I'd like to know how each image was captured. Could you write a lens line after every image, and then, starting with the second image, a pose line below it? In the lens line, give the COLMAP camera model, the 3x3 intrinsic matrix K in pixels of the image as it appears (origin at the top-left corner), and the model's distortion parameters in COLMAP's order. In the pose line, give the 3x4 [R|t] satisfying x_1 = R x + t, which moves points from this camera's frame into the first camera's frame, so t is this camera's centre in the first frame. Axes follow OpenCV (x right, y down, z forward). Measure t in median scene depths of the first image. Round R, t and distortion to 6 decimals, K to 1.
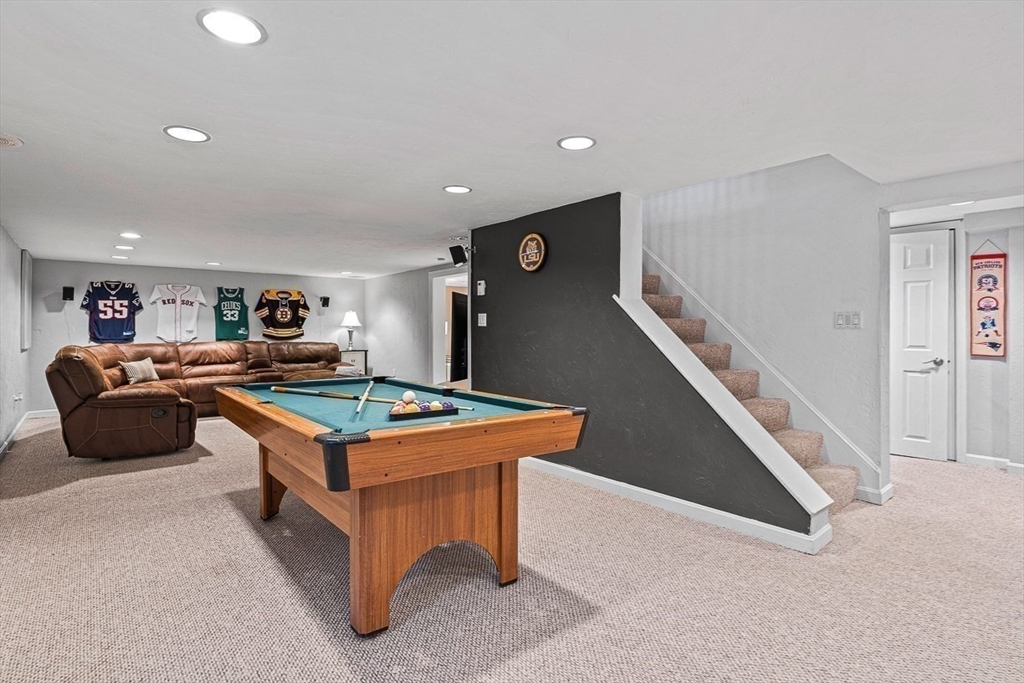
lens RADIAL K [[510.4, 0, 514.3], [0, 510.4, 335.4], [0, 0, 1]] dist [0.002266, 0.000178]
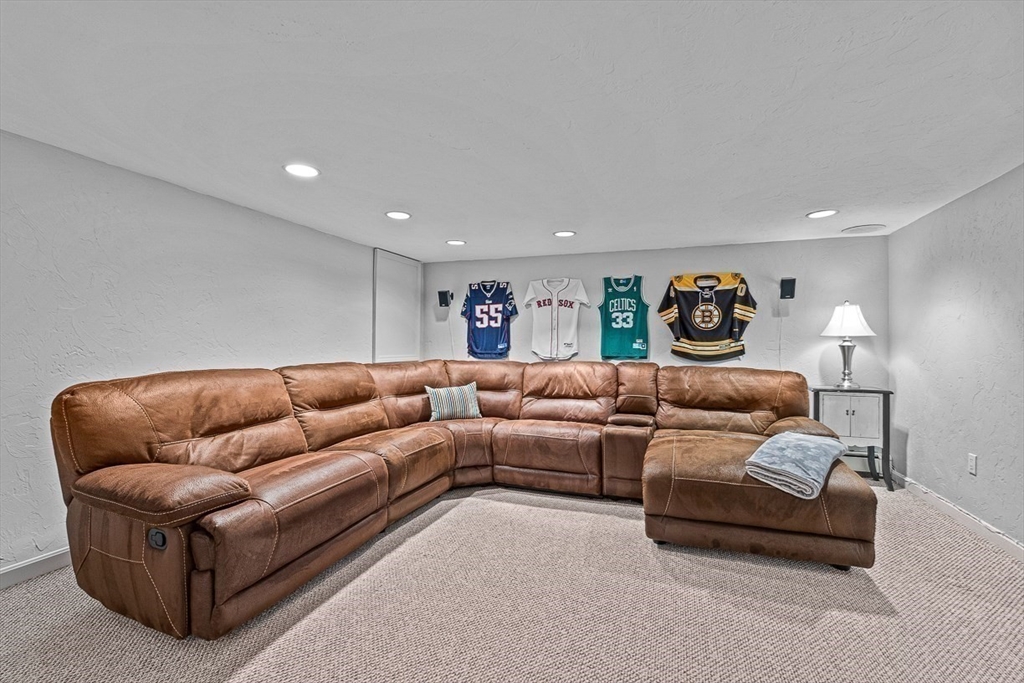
lens RADIAL K [[452.9, 0, 511.7], [0, 452.9, 342.1], [0, 0, 1]] dist [-0.002089, -0.000235]
pose [[0.506728, 0.005506, -0.862088, -0.142878], [-0.017414, 0.999841, -0.003851, -0.007366], [0.861930, 0.016964, 0.506744, 0.625431]]
